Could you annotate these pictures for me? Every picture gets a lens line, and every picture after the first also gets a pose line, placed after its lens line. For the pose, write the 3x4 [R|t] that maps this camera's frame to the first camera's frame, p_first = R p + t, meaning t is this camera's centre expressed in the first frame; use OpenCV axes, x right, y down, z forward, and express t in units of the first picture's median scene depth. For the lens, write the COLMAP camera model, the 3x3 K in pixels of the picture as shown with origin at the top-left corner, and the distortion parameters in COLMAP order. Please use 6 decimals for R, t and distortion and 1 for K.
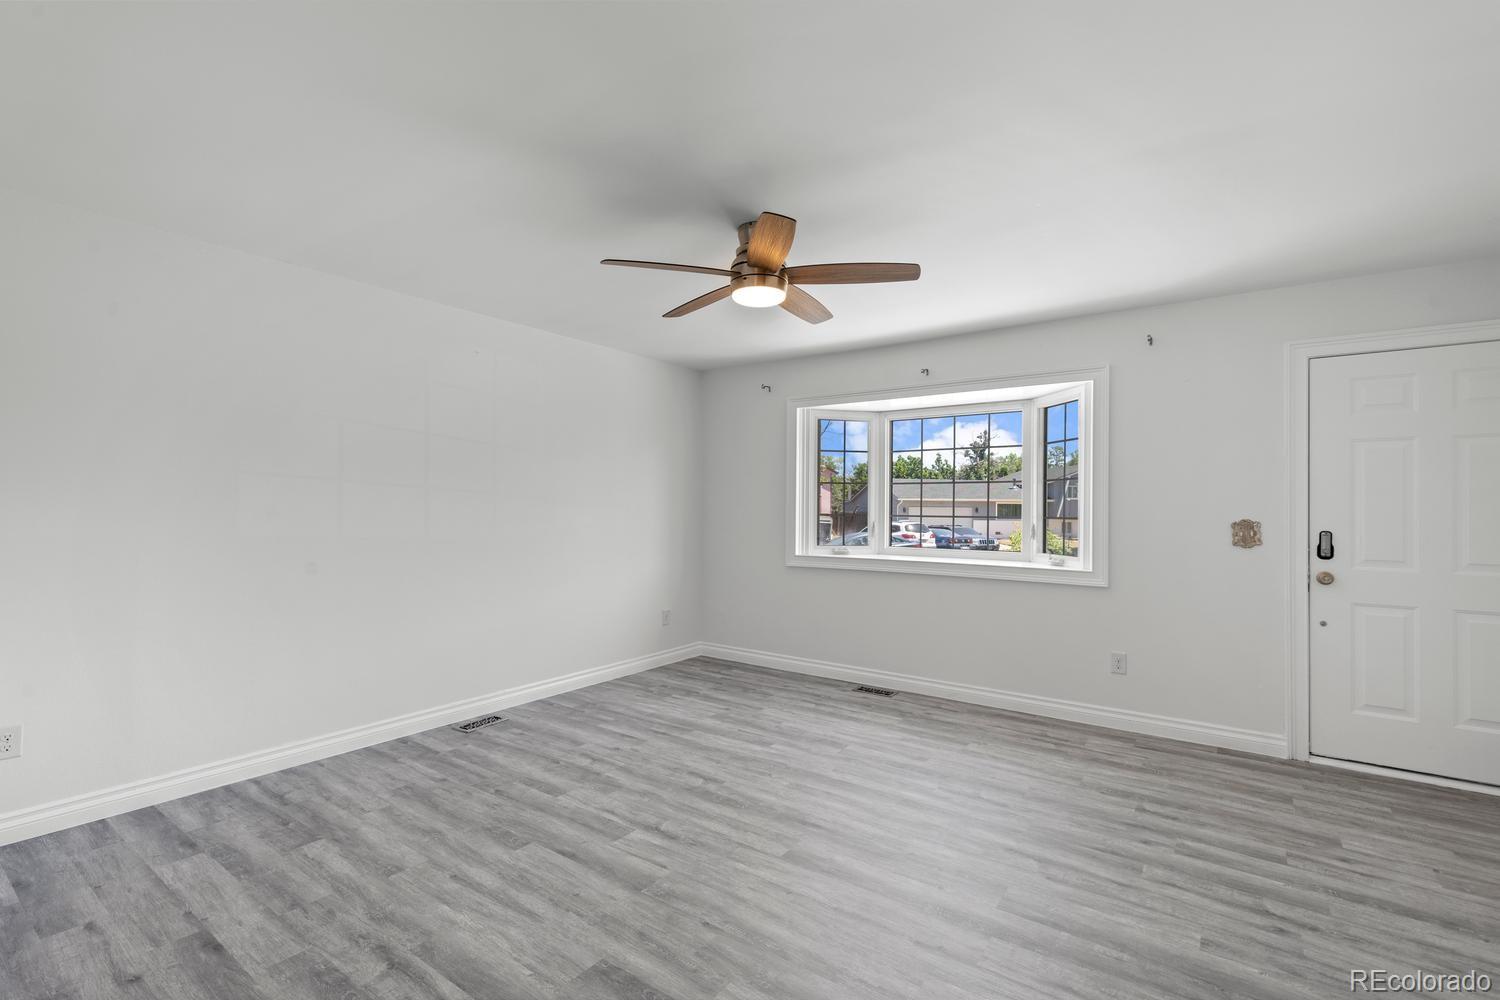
lens RADIAL K [[671.5, 0, 739.0], [0, 671.5, 503.9], [0, 0, 1]] dist [0.006632, -0.000462]
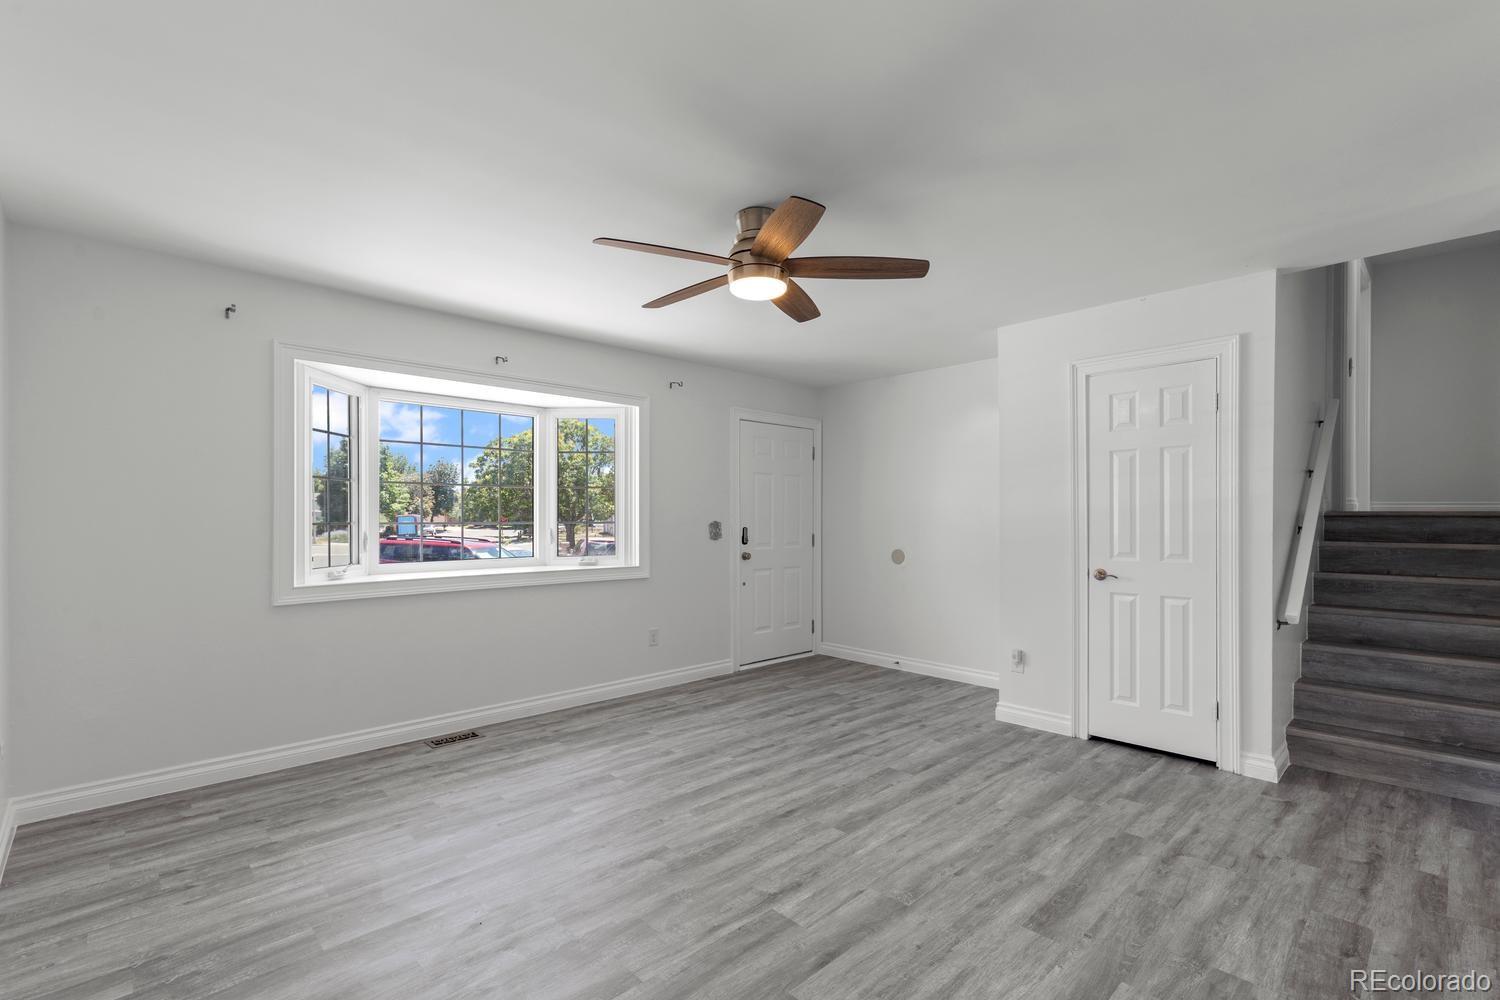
lens RADIAL K [[688.5, 0, 752.8], [0, 688.5, 517.8], [0, 0, 1]] dist [0.005116, 0.000130]
pose [[0.166866, -0.007476, 0.985951, -0.816352], [-0.004744, 0.999954, 0.008385, 0.003380], [-0.985968, -0.006076, 0.166823, 0.741104]]
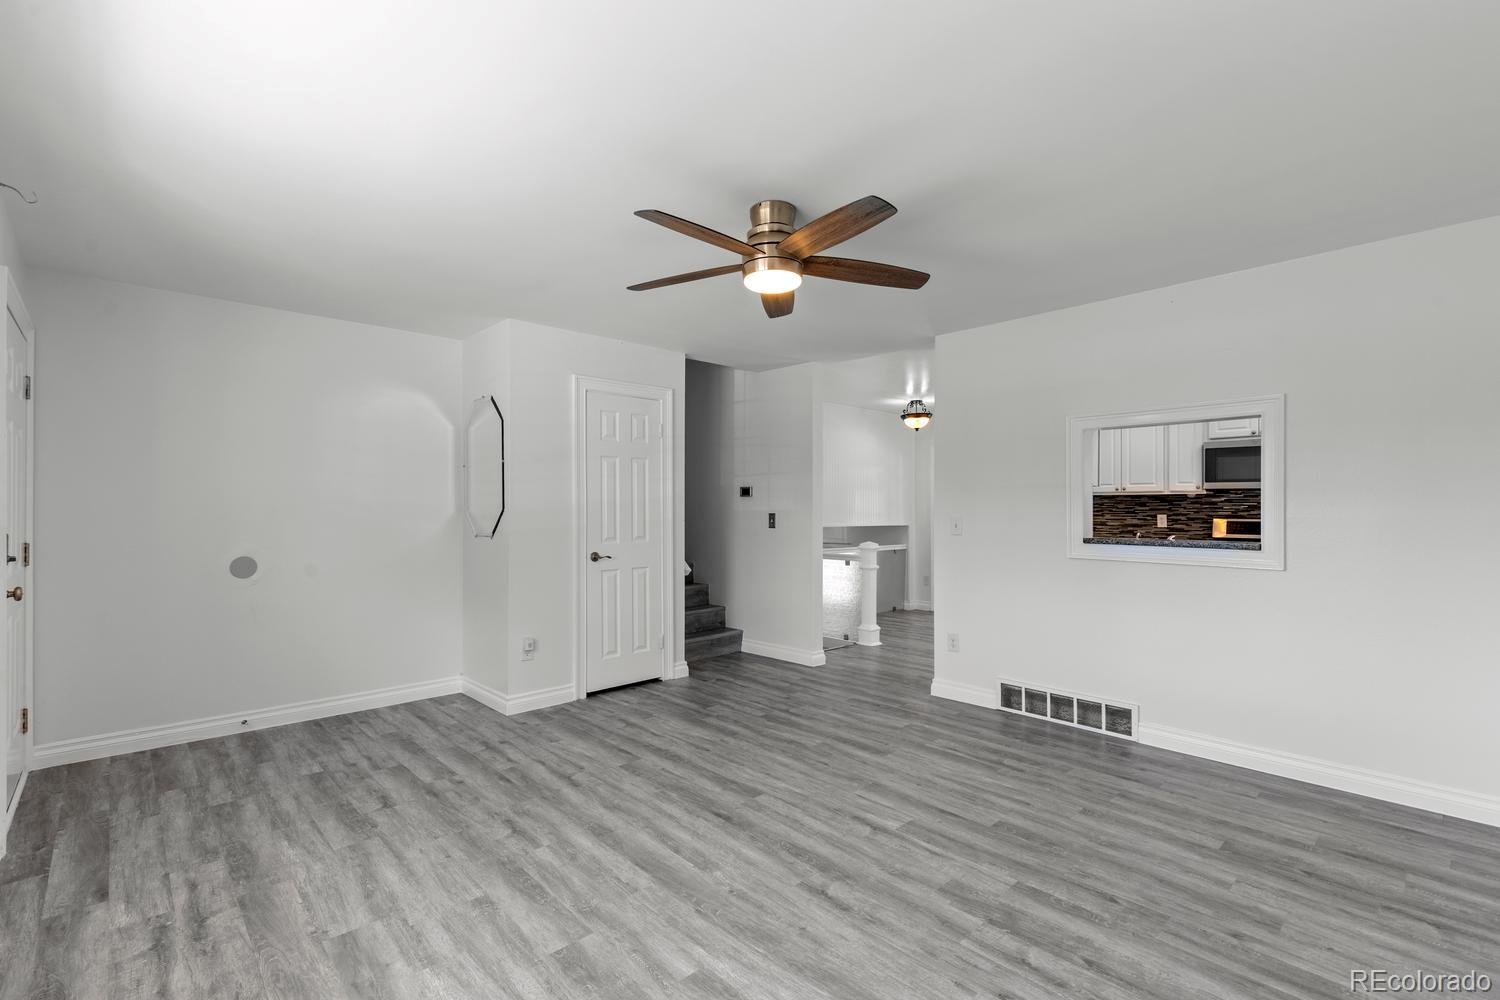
lens RADIAL K [[673.4, 0, 750.9], [0, 673.4, 508.0], [0, 0, 1]] dist [0.008044, -0.000753]
pose [[-0.985936, -0.007296, 0.166967, -0.088245], [-0.008236, 0.999954, -0.004939, 0.010108], [-0.166923, -0.006245, -0.985950, 1.697750]]
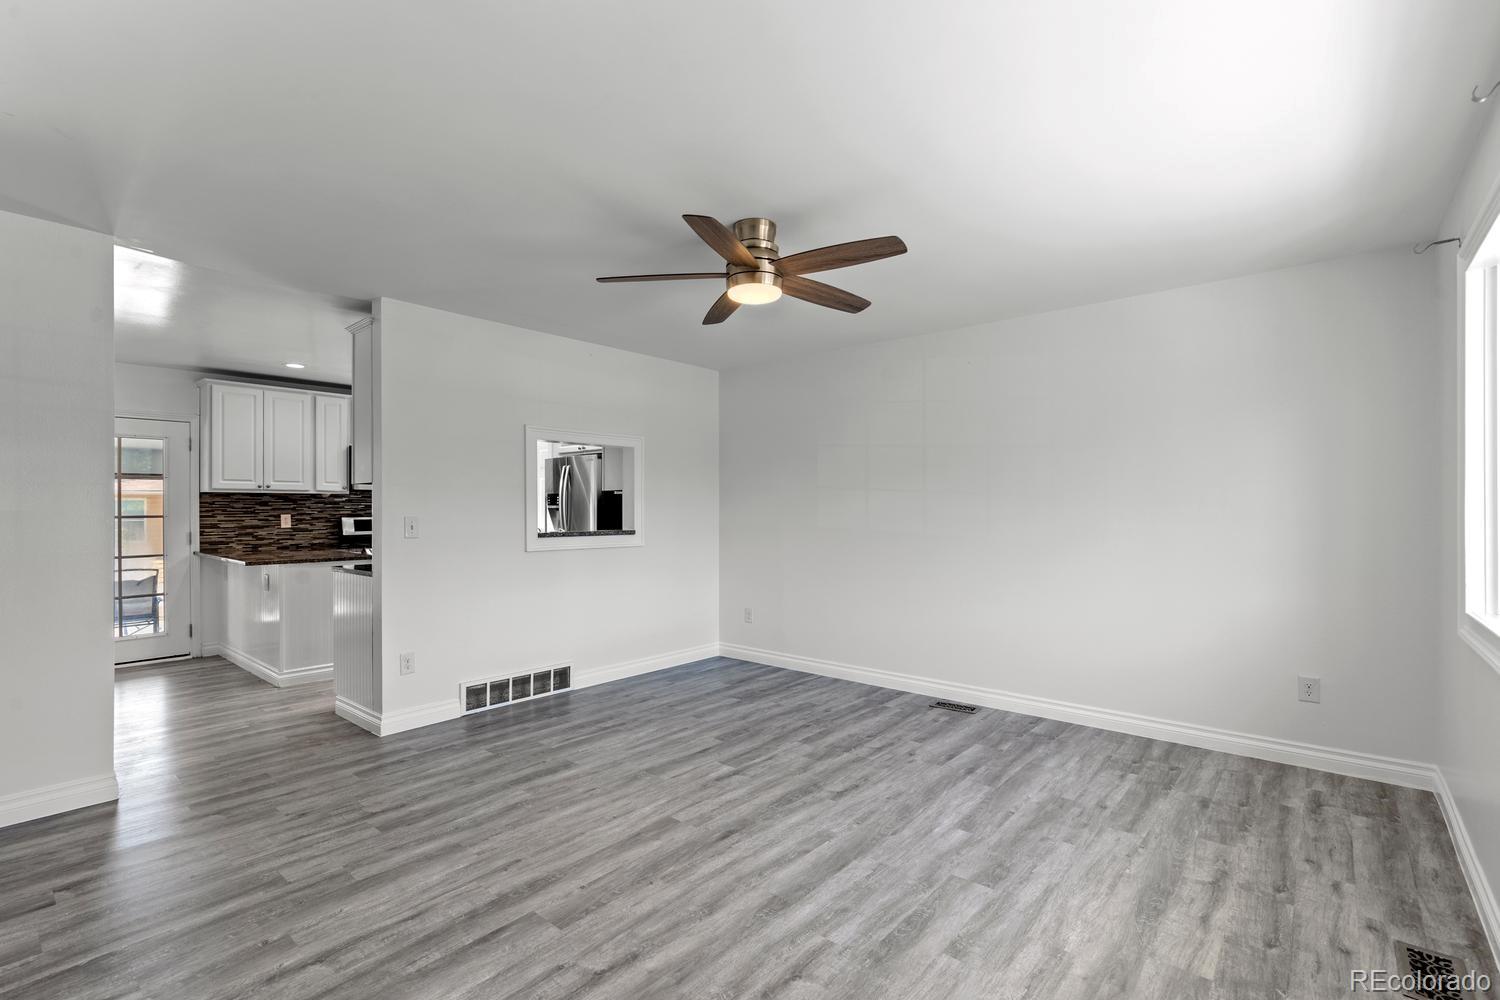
lens RADIAL K [[673.4, 0, 750.9], [0, 673.4, 508.0], [0, 0, 1]] dist [0.008044, -0.000753]
pose [[-0.065302, -0.007571, -0.997837, 0.904389], [0.006170, 0.999949, -0.007991, 0.015120], [0.997847, -0.006678, -0.065252, 0.929515]]
